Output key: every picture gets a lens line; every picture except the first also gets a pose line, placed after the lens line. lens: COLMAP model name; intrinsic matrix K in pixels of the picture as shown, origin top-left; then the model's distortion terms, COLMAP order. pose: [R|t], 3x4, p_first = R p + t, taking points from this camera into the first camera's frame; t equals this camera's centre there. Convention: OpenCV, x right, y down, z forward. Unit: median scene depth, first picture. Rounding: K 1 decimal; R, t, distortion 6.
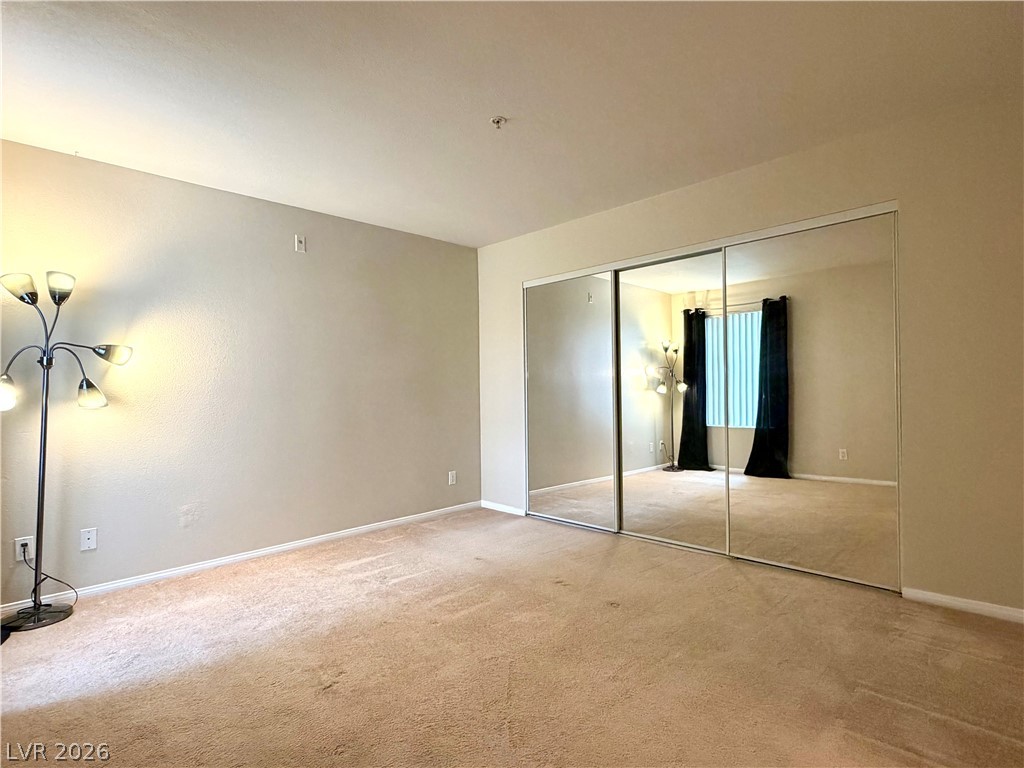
lens RADIAL K [[531.4, 0, 509.7], [0, 531.4, 387.8], [0, 0, 1]] dist [-0.004472, -0.000972]
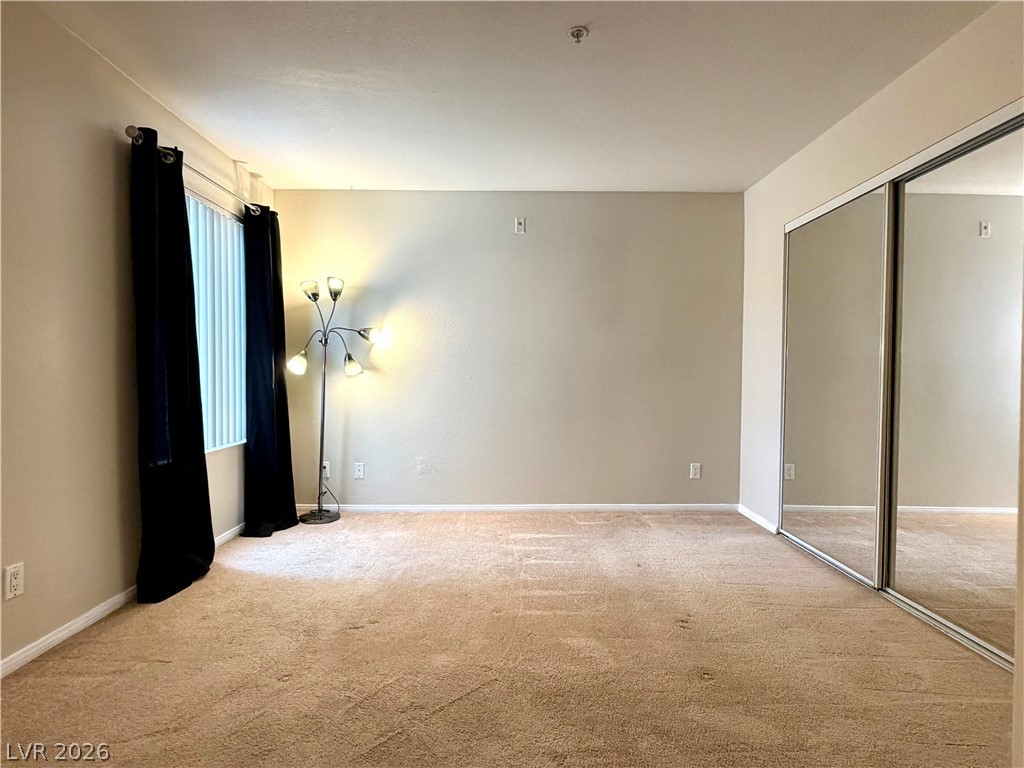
lens RADIAL K [[531.4, 0, 510.7], [0, 531.4, 381.0], [0, 0, 1]] dist [-0.004472, -0.000972]
pose [[0.711844, 0.032460, -0.701587, 0.397678], [-0.014288, 0.999394, 0.031741, 0.004651], [0.702192, -0.012570, 0.711876, 0.271108]]
